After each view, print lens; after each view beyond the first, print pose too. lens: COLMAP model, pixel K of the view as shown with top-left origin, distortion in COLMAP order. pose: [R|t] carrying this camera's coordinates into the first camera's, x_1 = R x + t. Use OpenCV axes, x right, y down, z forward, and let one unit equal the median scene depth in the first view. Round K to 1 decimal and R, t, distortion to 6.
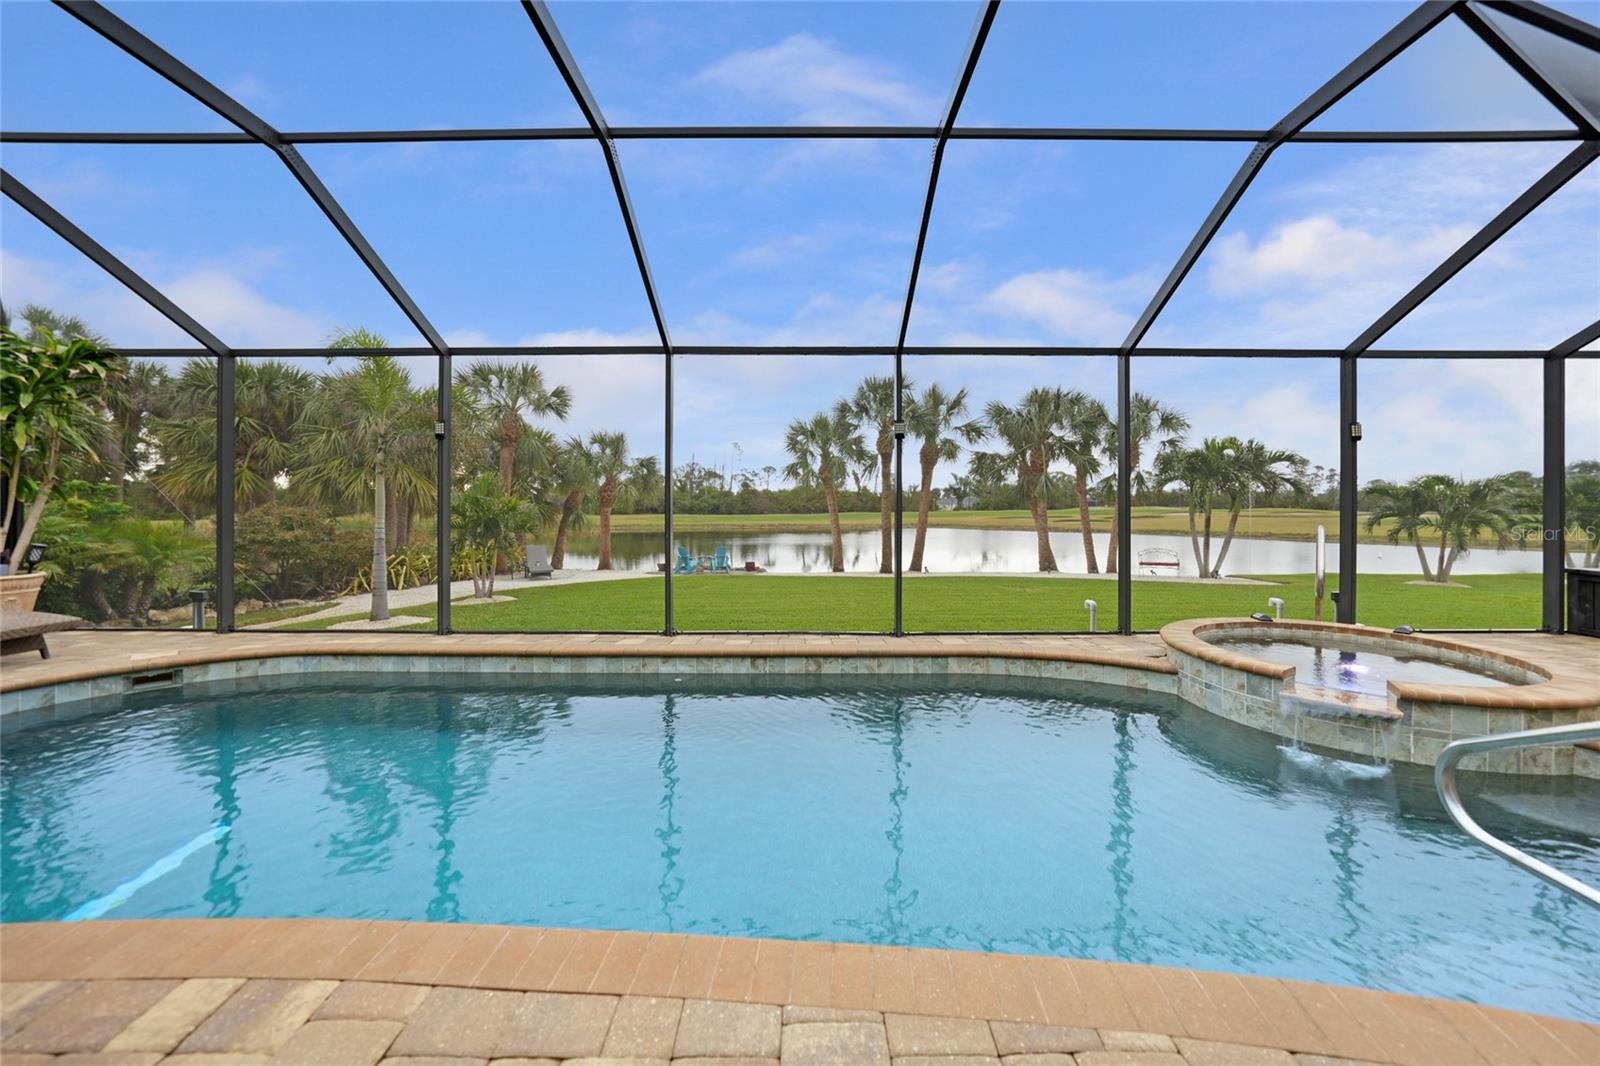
lens RADIAL K [[563.4, 0, 799.8], [0, 563.4, 523.7], [0, 0, 1]] dist [-0.012407, 0.002103]
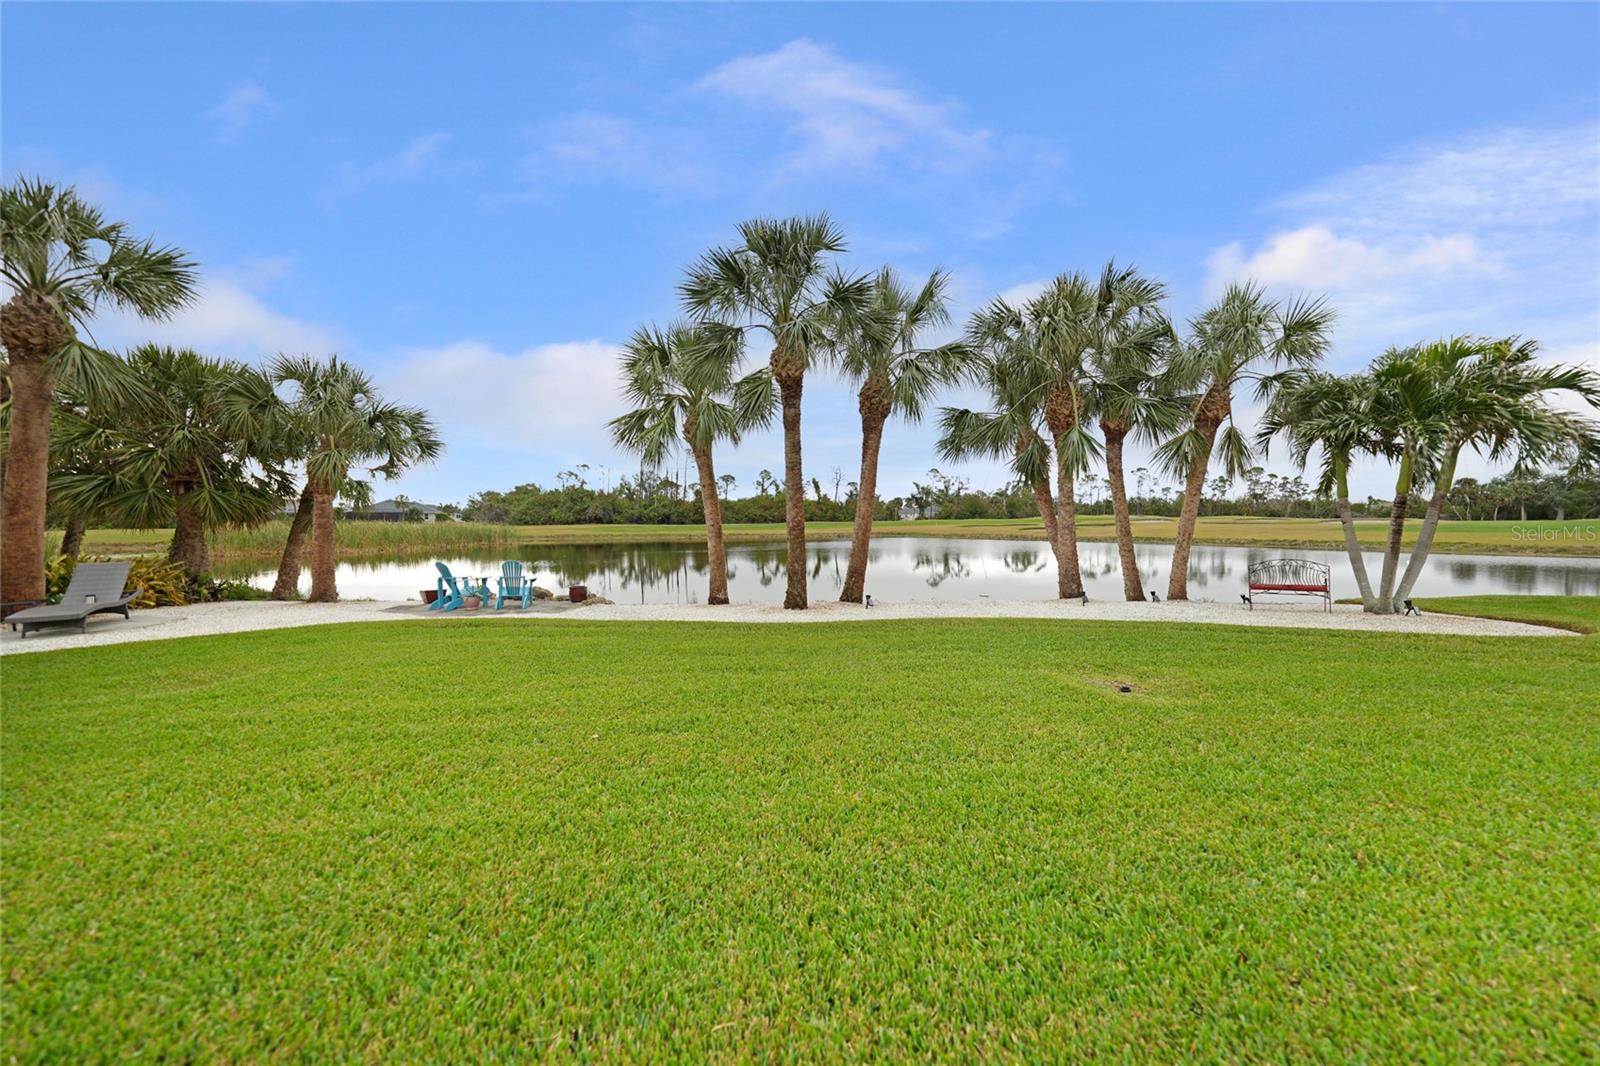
lens RADIAL K [[563.4, 0, 804.4], [0, 563.4, 523.5], [0, 0, 1]] dist [-0.012407, 0.002103]
pose [[0.997736, -0.003065, 0.067182, 0.110477], [0.004447, 0.999782, -0.020423, 0.014648], [-0.067105, 0.020675, 0.997532, 0.412785]]
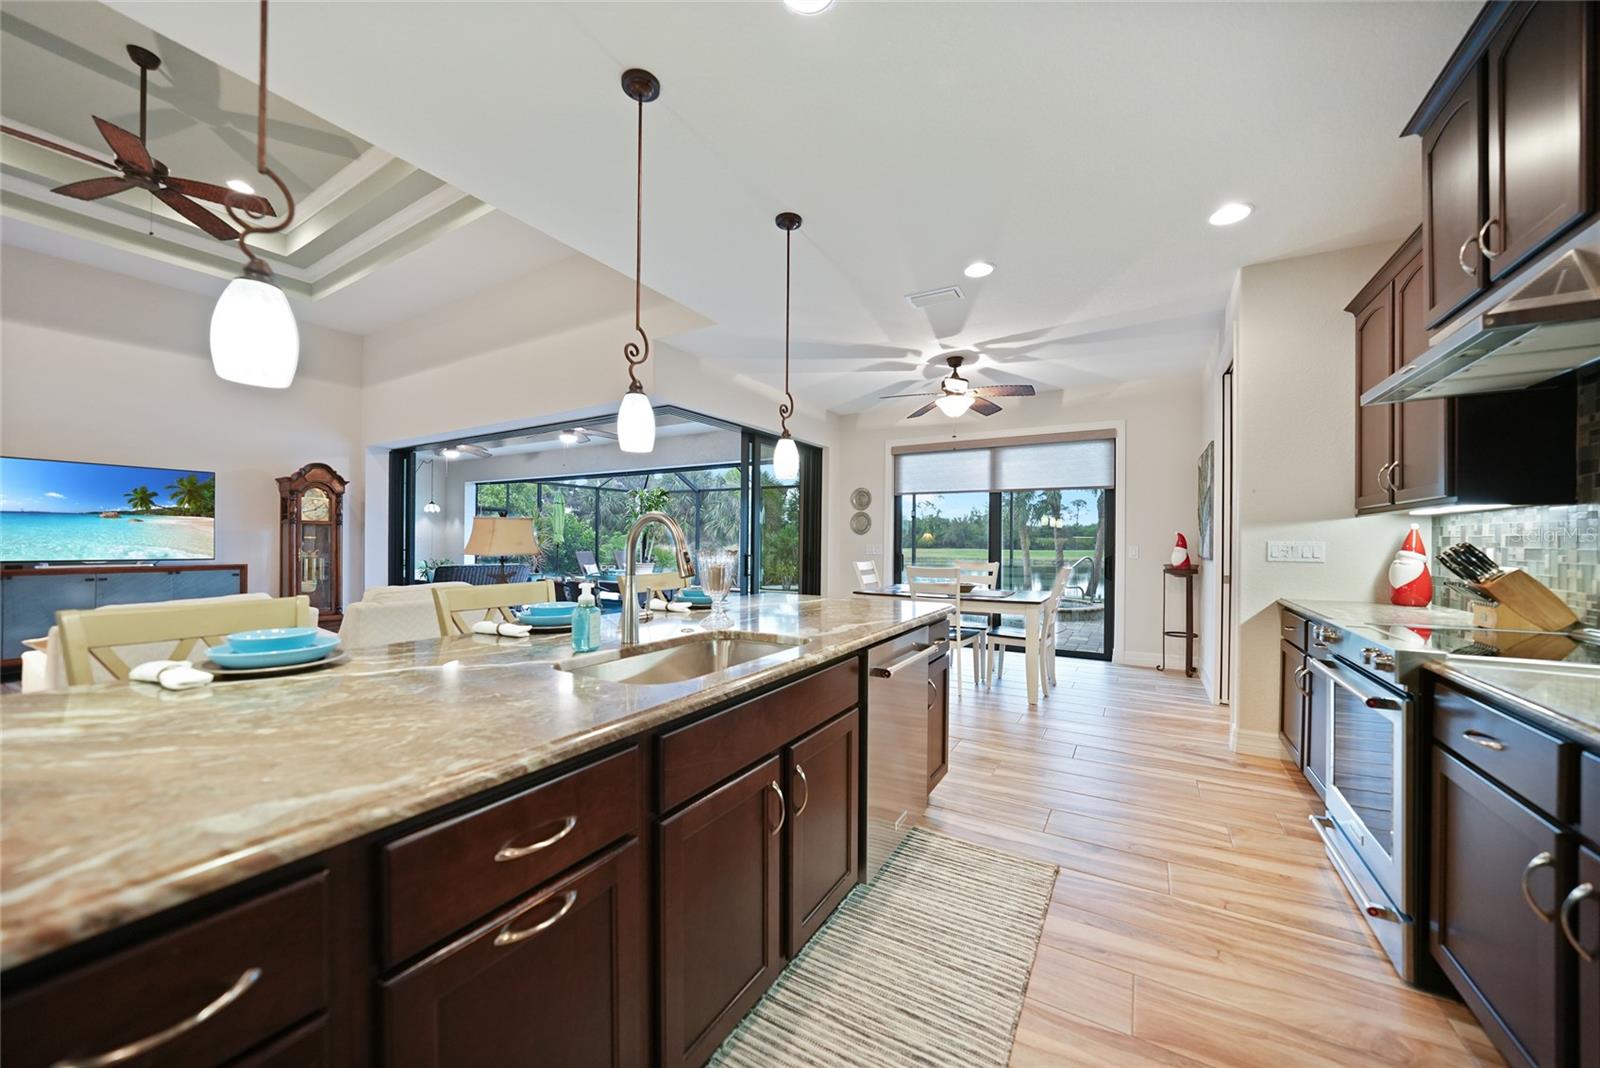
lens RADIAL K [[563.4, 0, 803.3], [0, 563.4, 543.9], [0, 0, 1]] dist [-0.012407, 0.002103]
pose [[0.861122, 0.010845, -0.508282, 0.262421], [-0.023130, 0.999573, -0.017858, 0.003405], [0.507872, 0.027135, 0.861005, -0.348981]]
